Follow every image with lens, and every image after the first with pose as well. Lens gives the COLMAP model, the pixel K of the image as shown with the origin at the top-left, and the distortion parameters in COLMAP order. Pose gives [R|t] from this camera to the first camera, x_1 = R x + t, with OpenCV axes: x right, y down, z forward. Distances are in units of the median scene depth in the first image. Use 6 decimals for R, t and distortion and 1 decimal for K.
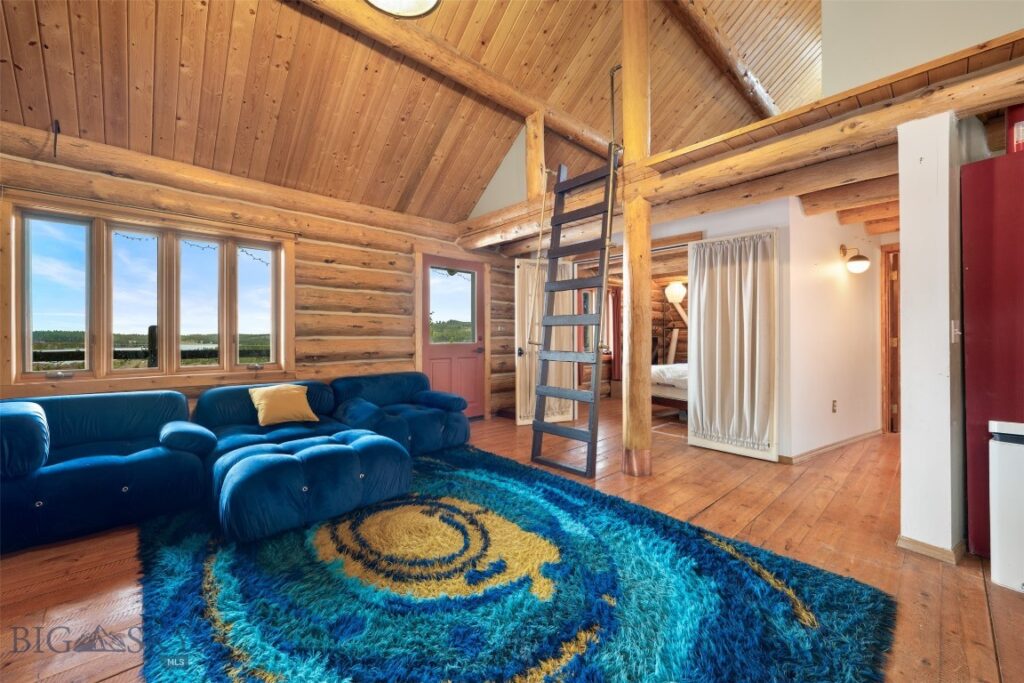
lens RADIAL K [[412.0, 0, 506.7], [0, 412.0, 336.4], [0, 0, 1]] dist [-0.009369, -0.000102]
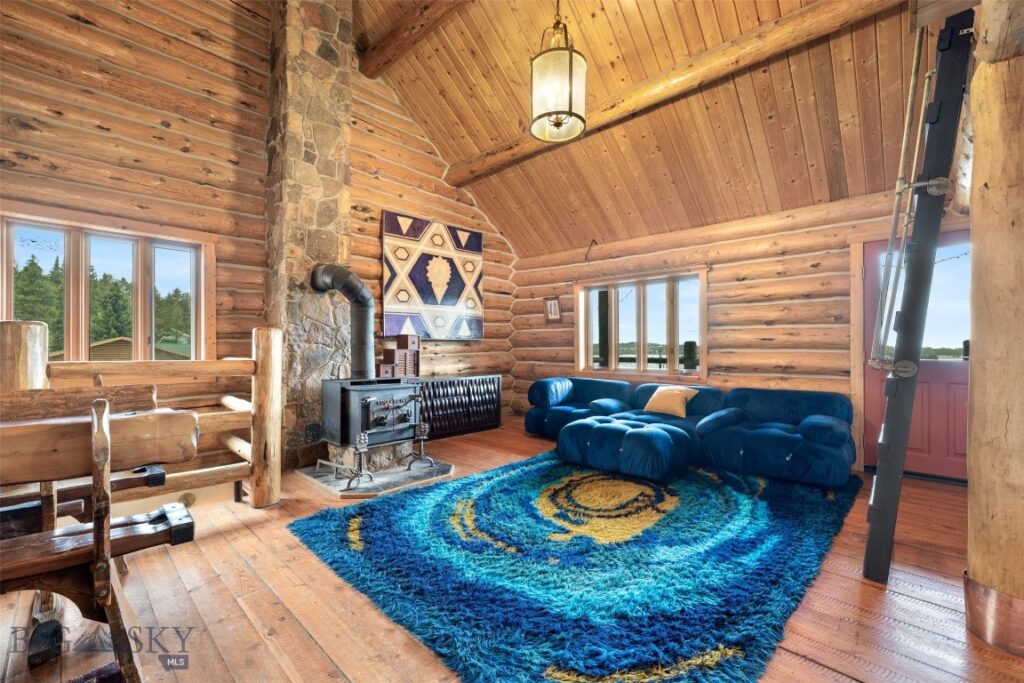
lens RADIAL K [[420.8, 0, 506.2], [0, 420.8, 347.6], [0, 0, 1]] dist [-0.001779, -0.000145]
pose [[0.052913, -0.003742, -0.998592, 1.139558], [-0.002155, 0.999990, -0.003861, 0.002116], [0.998597, 0.002356, 0.052904, 0.593714]]
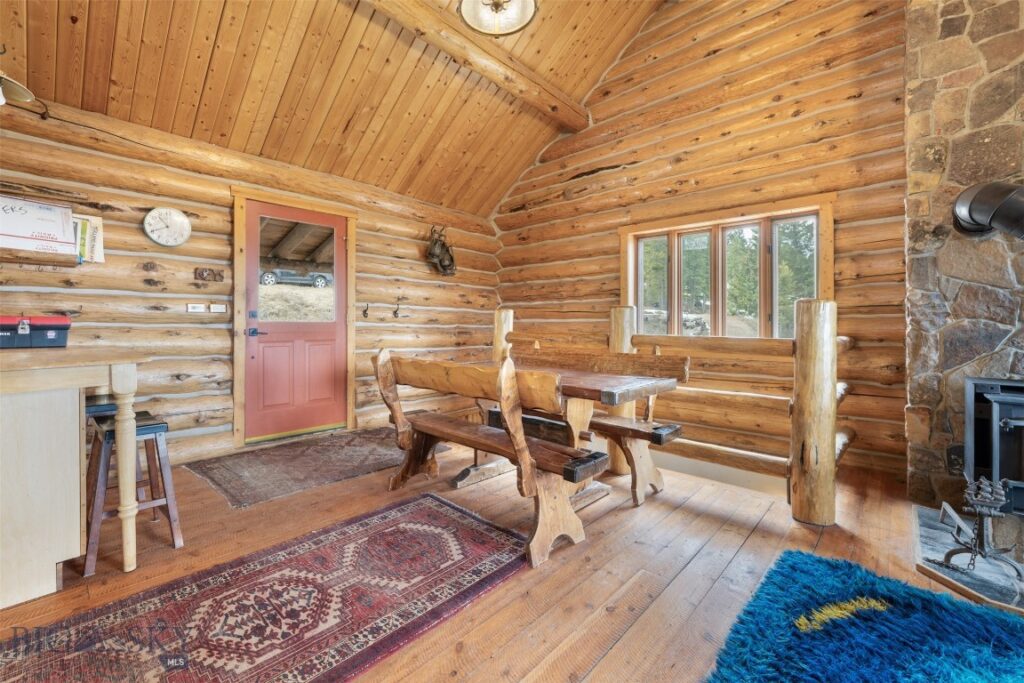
lens RADIAL K [[430.3, 0, 475.5], [0, 430.3, 321.6], [0, 0, 1]] dist [-0.001808, -0.000127]
pose [[-0.999300, -0.007722, -0.036594, 0.652045], [-0.007539, 0.999958, -0.005116, 0.004343], [0.036632, -0.004836, -0.999317, 0.960570]]
